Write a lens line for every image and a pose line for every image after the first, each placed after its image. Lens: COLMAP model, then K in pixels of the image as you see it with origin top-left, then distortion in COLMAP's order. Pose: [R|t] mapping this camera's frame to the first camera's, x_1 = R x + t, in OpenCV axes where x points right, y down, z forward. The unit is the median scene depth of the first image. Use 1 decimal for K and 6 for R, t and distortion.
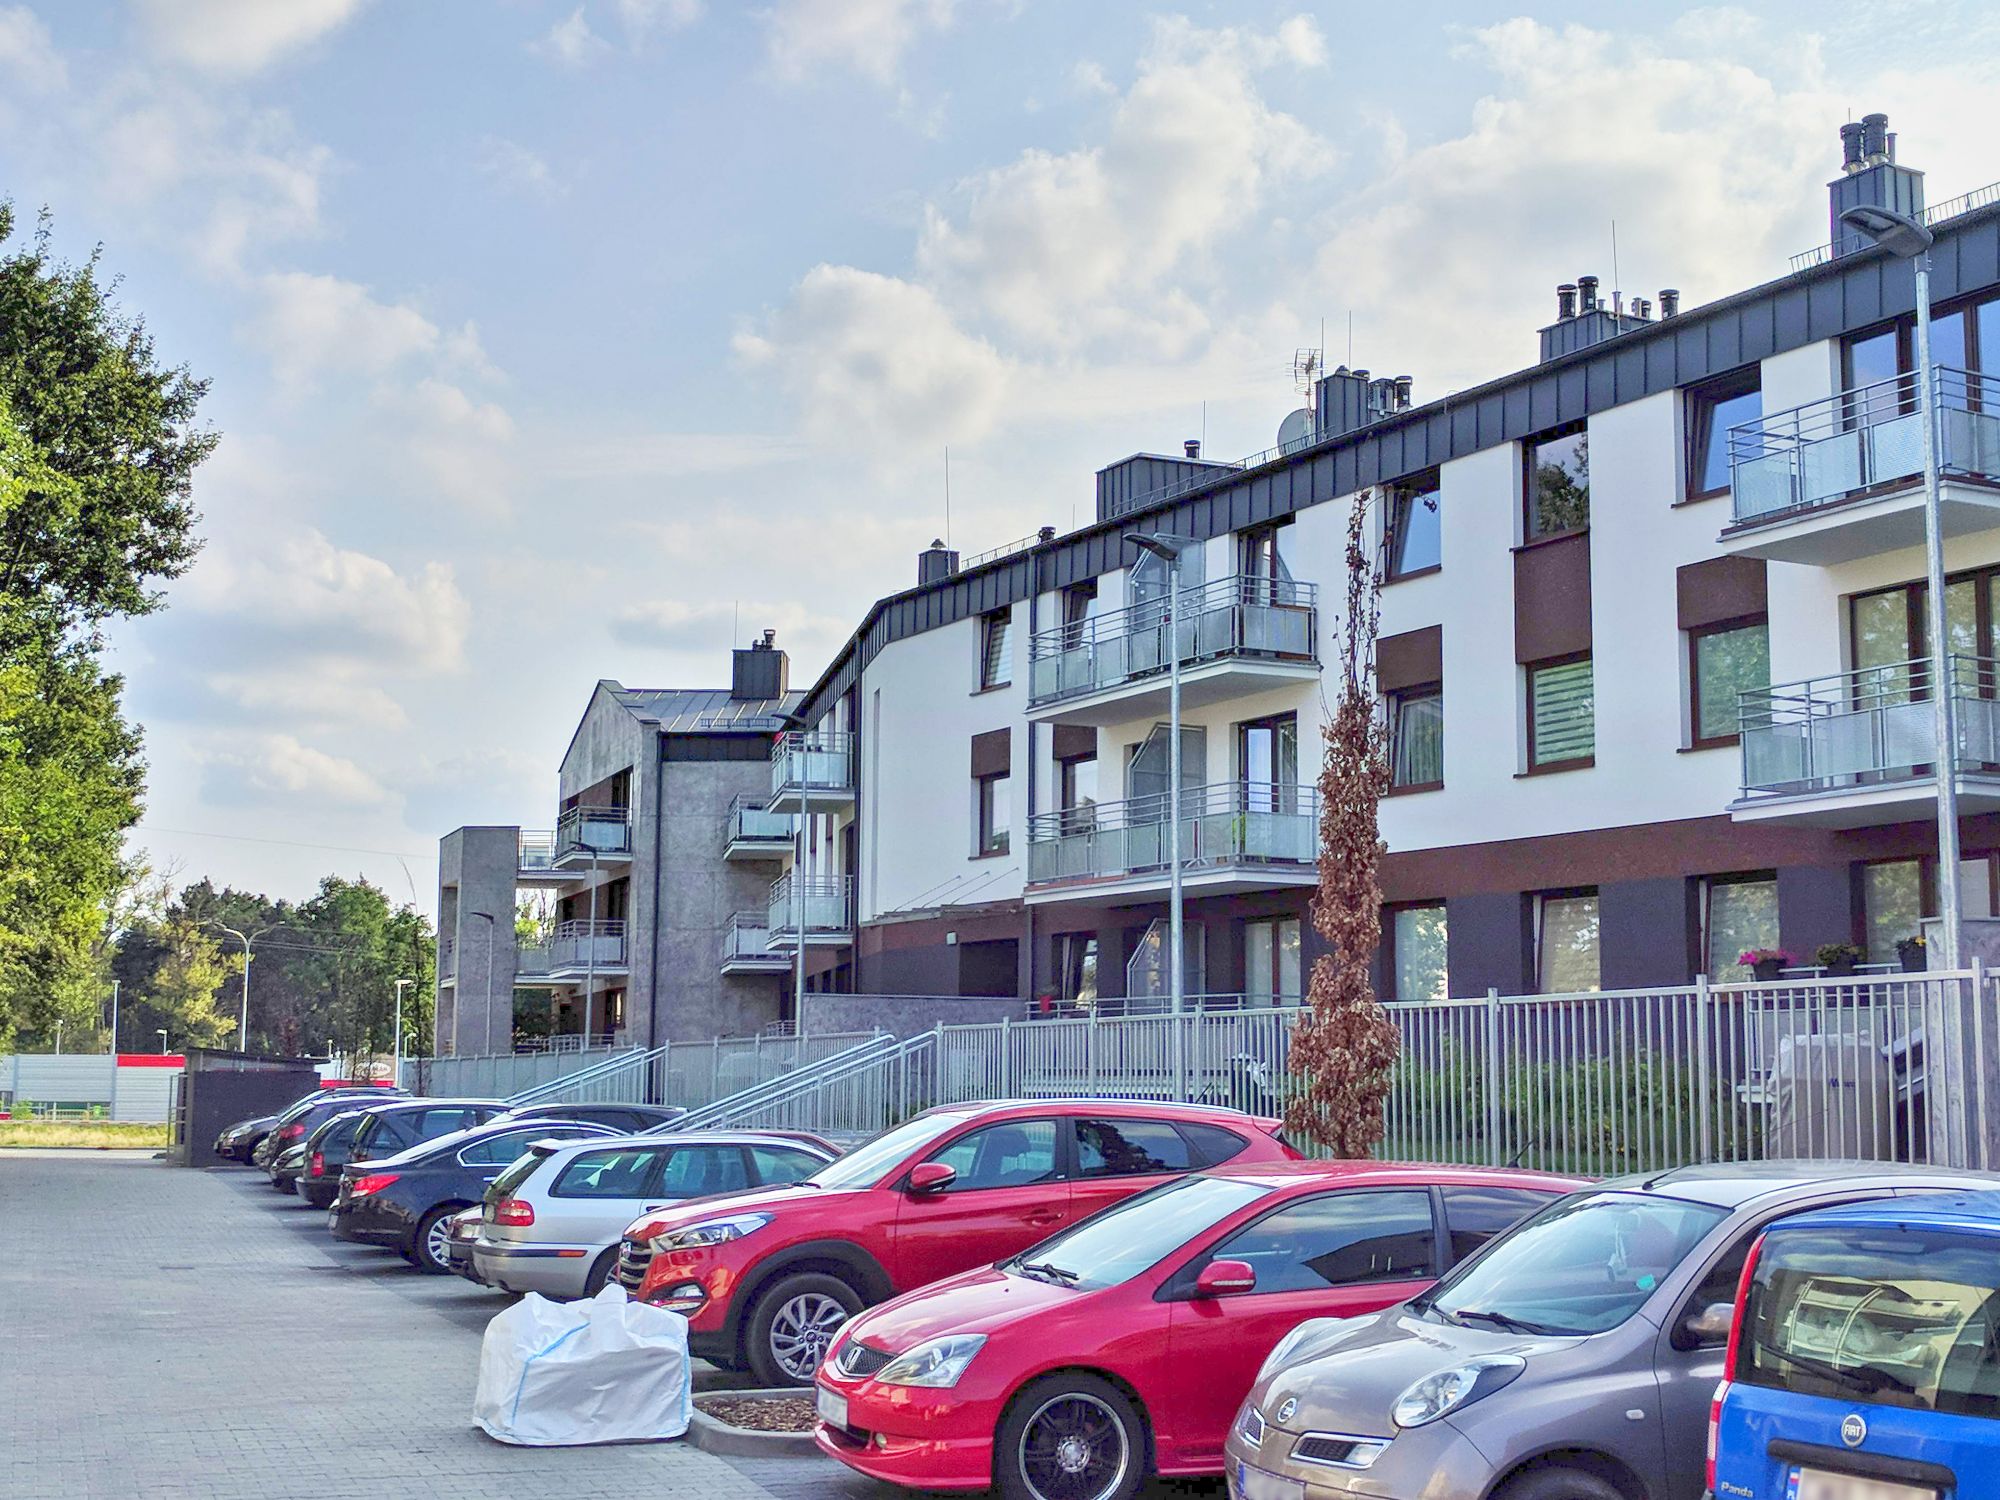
lens RADIAL K [[2553.2, 0, 1004.3], [0, 2553.2, 717.6], [0, 0, 1]] dist [0.156434, -0.739564]
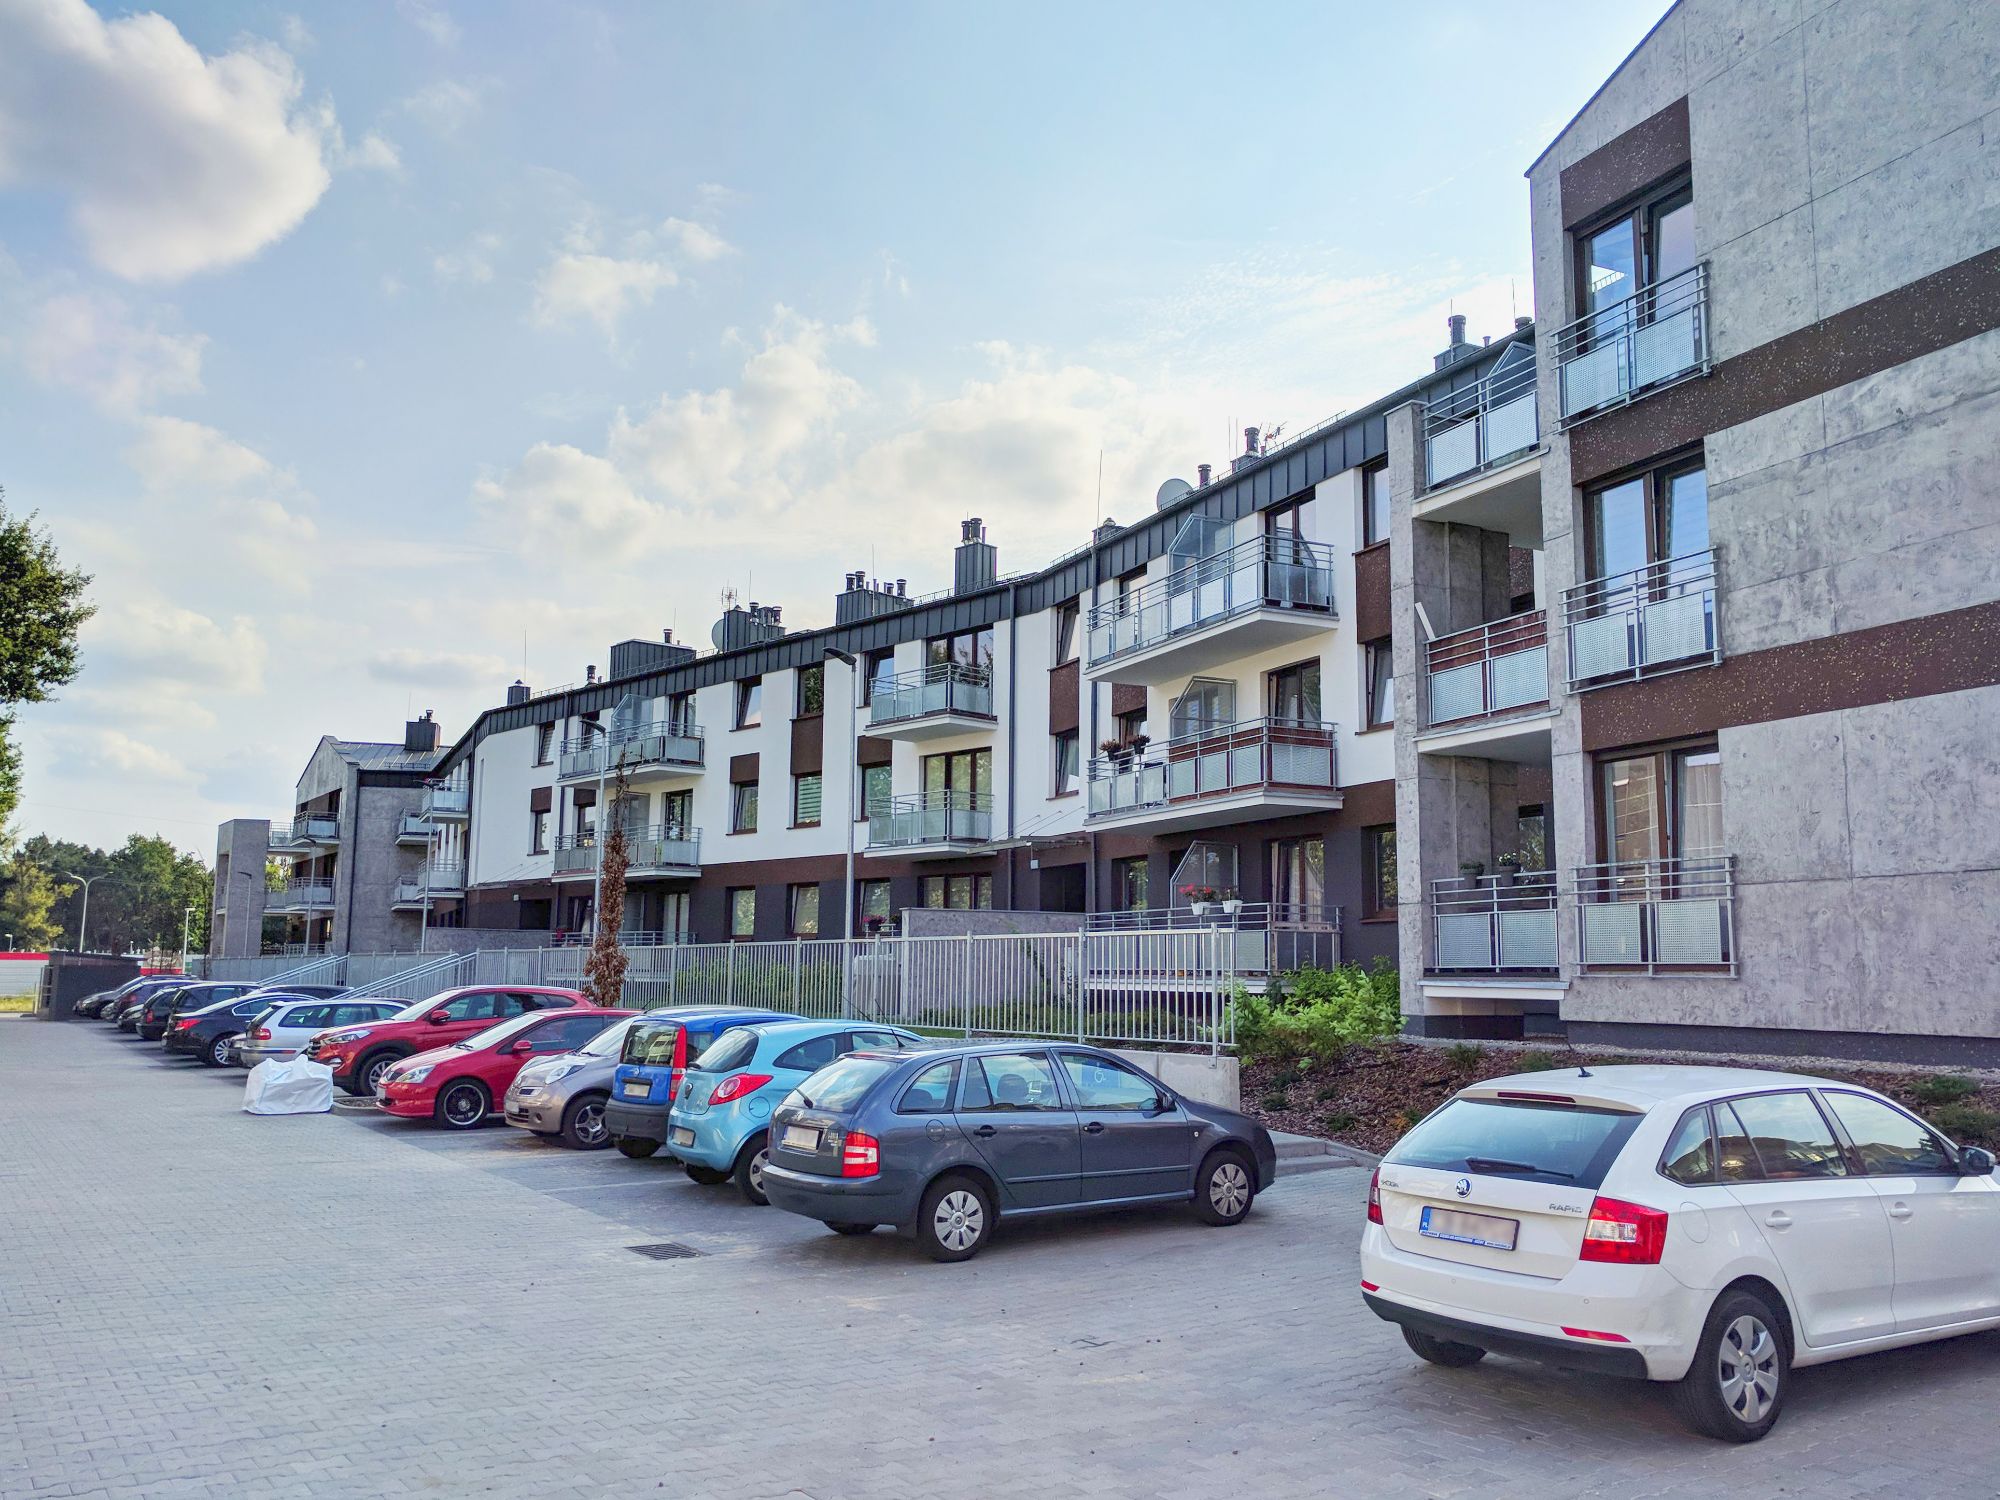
lens RADIAL K [[1615.0, 0, 1012.7], [0, 1615.0, 750.5], [0, 0, 1]] dist [-0.000797, 0.002247]
pose [[0.969825, 0.036327, 0.241078, 0.044759], [-0.037686, 0.999289, 0.001024, -0.037574], [-0.240870, -0.010079, 0.970505, -0.242758]]
